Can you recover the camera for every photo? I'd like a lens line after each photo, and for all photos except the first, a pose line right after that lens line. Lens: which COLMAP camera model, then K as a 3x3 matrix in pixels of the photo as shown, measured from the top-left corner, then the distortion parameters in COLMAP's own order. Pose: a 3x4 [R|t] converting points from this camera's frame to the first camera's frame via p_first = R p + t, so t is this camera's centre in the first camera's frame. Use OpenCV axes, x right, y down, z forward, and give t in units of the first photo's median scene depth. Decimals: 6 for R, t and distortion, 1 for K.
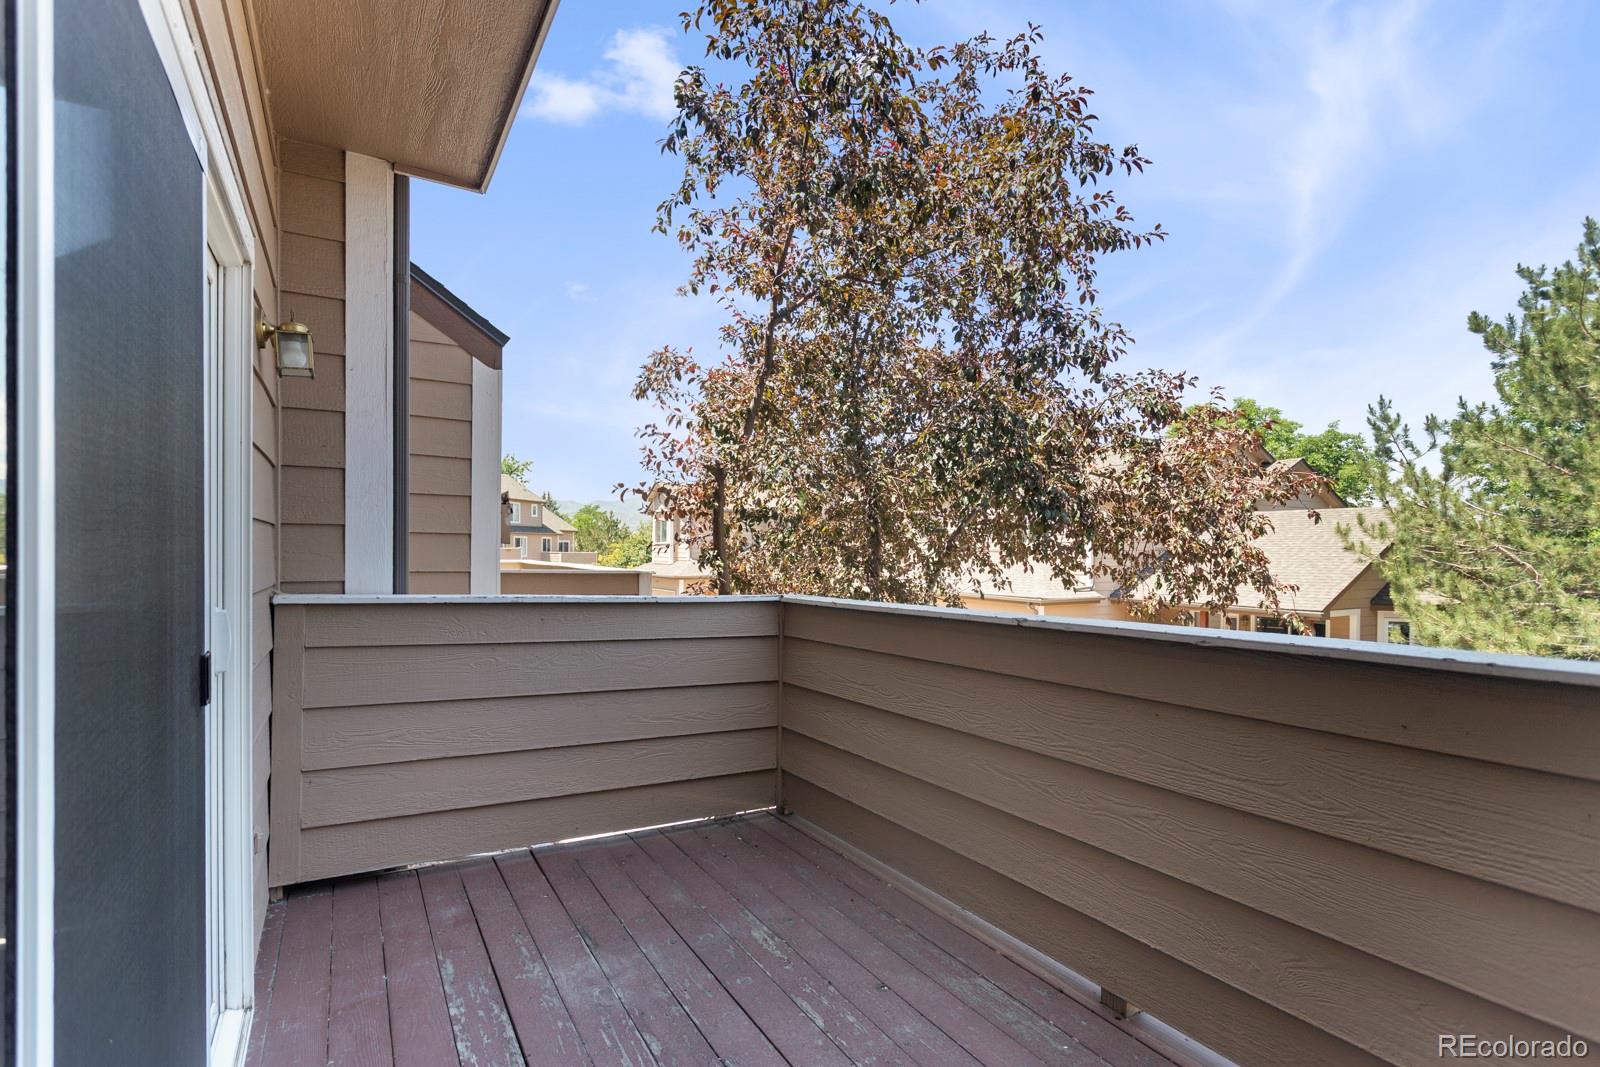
lens RADIAL K [[769.4, 0, 774.4], [0, 769.4, 545.5], [0, 0, 1]] dist [-0.000265, 0.001849]
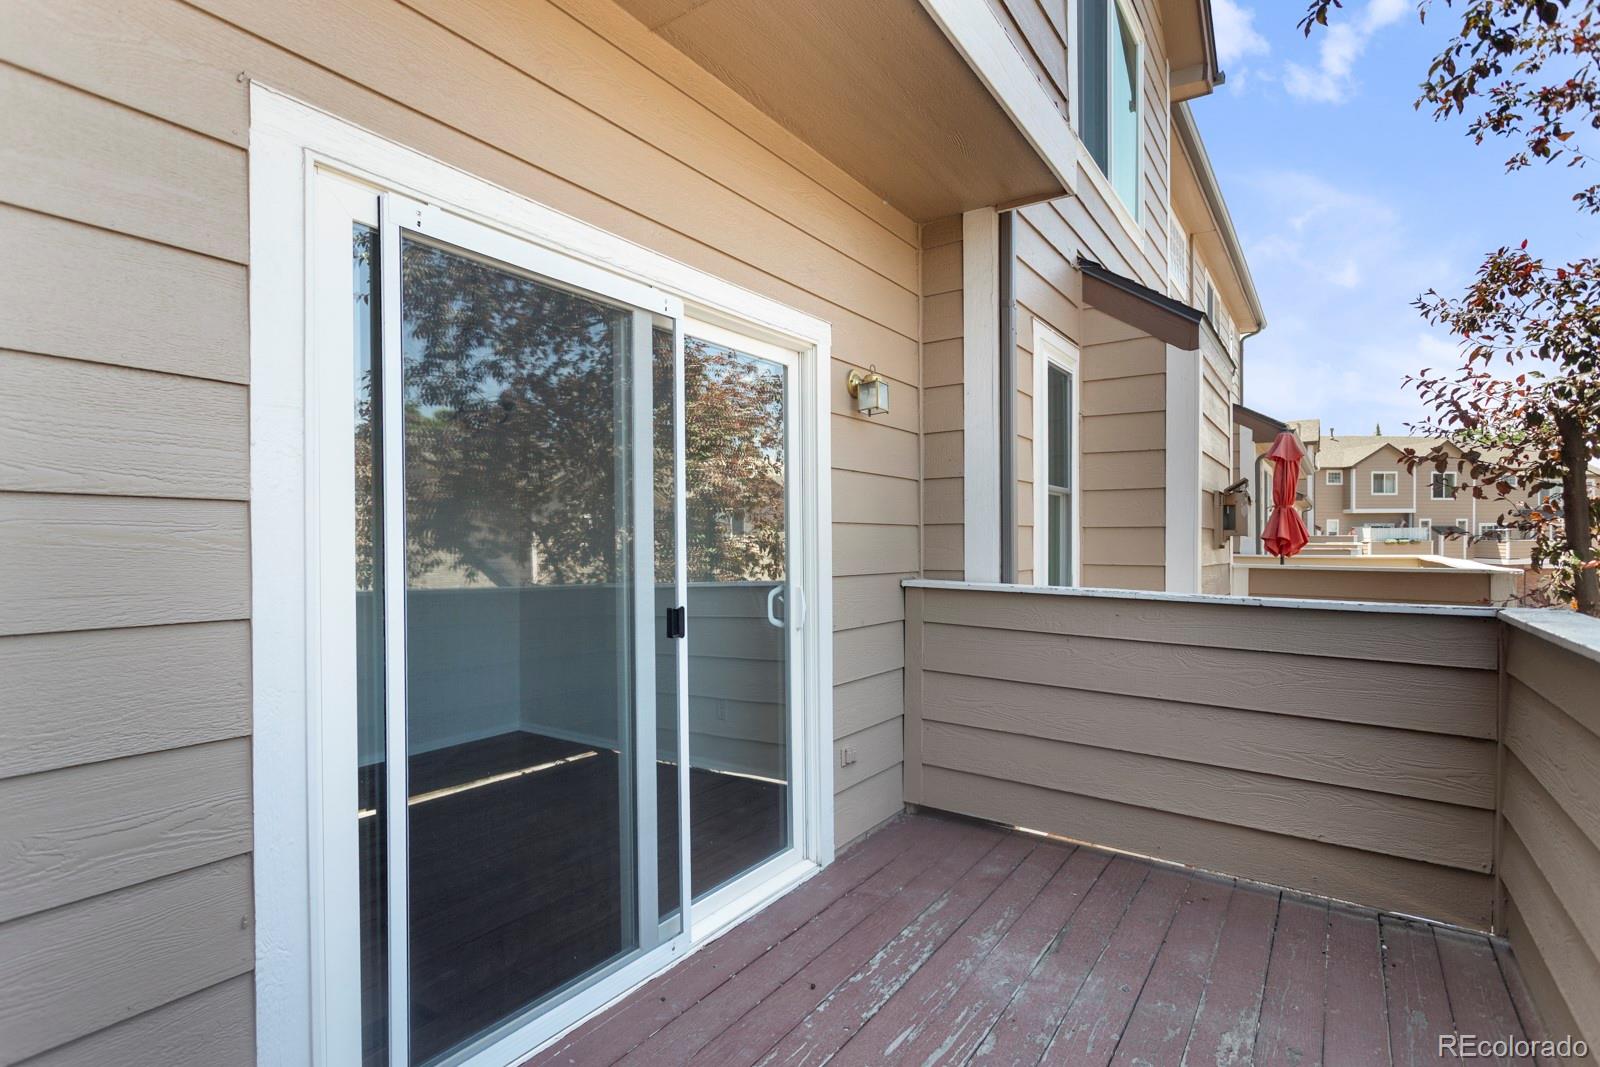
lens RADIAL K [[769.4, 0, 792.4], [0, 769.4, 542.6], [0, 0, 1]] dist [-0.000265, 0.001849]
pose [[0.437801, -0.011892, -0.898993, 0.406876], [0.012955, 0.999892, -0.006918, 0.007587], [0.898978, -0.008617, 0.437908, 0.231793]]
